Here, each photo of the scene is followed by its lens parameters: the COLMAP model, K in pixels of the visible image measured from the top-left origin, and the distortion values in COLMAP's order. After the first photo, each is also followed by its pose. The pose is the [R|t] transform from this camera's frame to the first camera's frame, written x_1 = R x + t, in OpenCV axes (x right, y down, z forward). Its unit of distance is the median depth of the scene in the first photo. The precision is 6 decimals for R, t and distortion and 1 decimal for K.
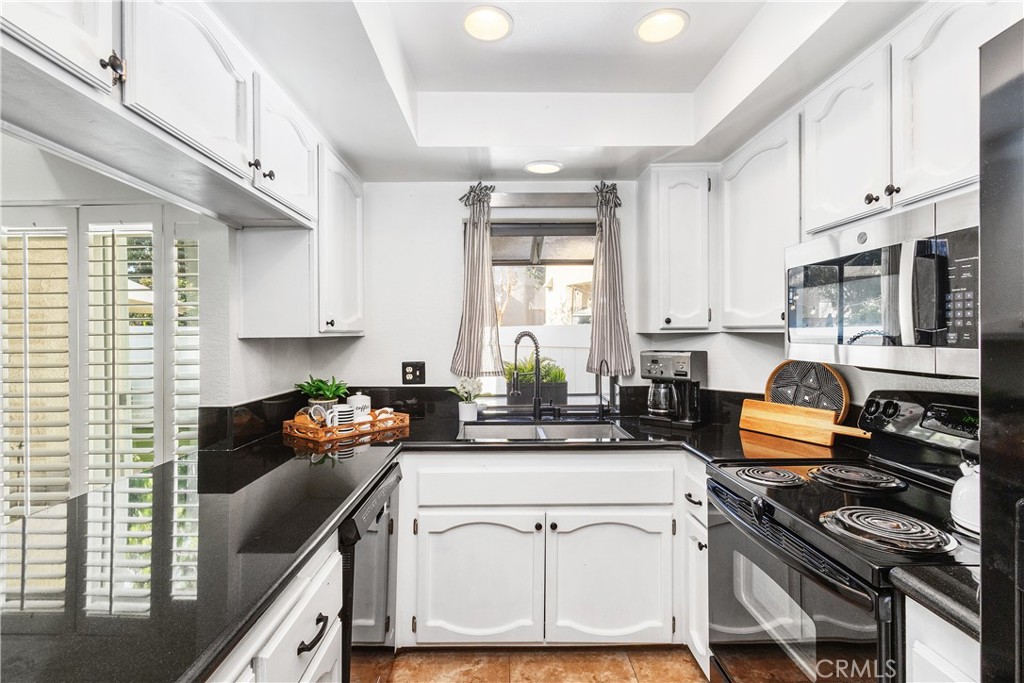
lens RADIAL K [[478.8, 0, 506.2], [0, 478.8, 339.5], [0, 0, 1]] dist [0.001777, 0.001120]
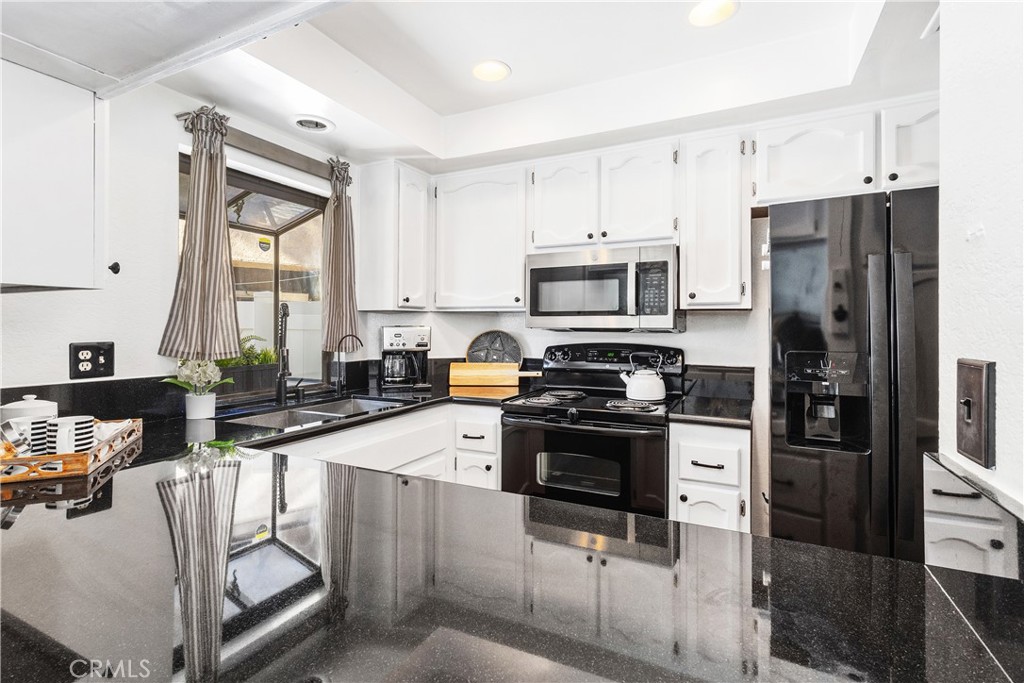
lens RADIAL K [[478.8, 0, 504.3], [0, 478.8, 331.4], [0, 0, 1]] dist [0.001777, 0.001120]
pose [[0.465880, 0.000255, 0.884848, -0.575217], [0.004699, 0.999985, -0.002763, 0.041492], [-0.884836, 0.005445, 0.465872, 0.255824]]
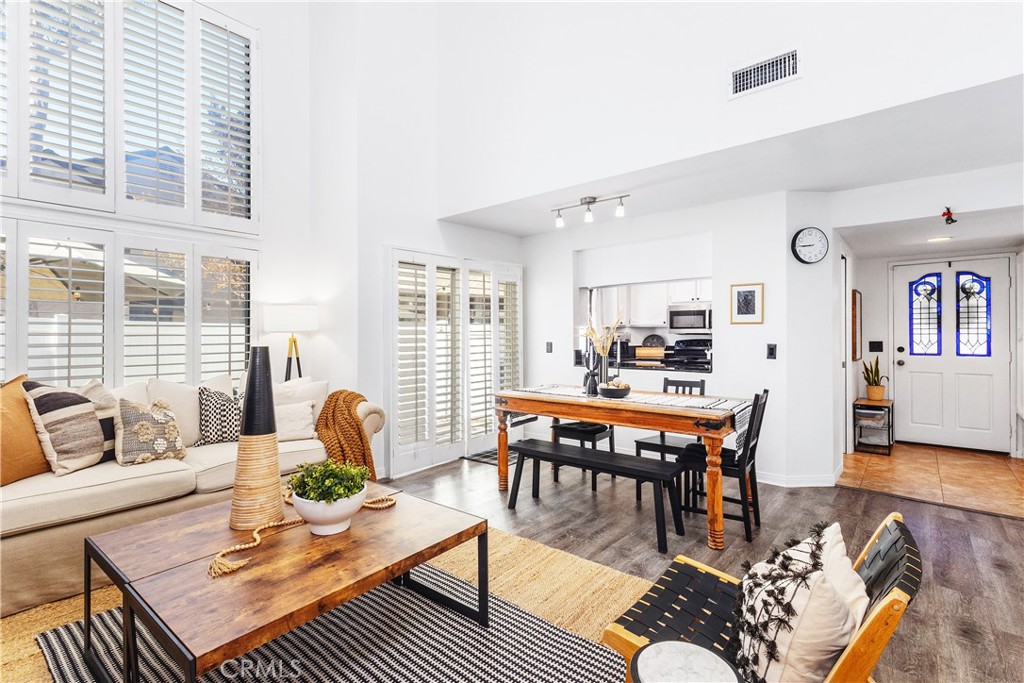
lens RADIAL K [[478.8, 0, 513.3], [0, 478.8, 337.1], [0, 0, 1]] dist [0.001777, 0.001120]
pose [[0.652995, -0.004183, 0.757351, -2.506338], [0.001066, 0.999989, 0.004605, 0.036336], [-0.757362, -0.002200, 0.652992, -0.507332]]
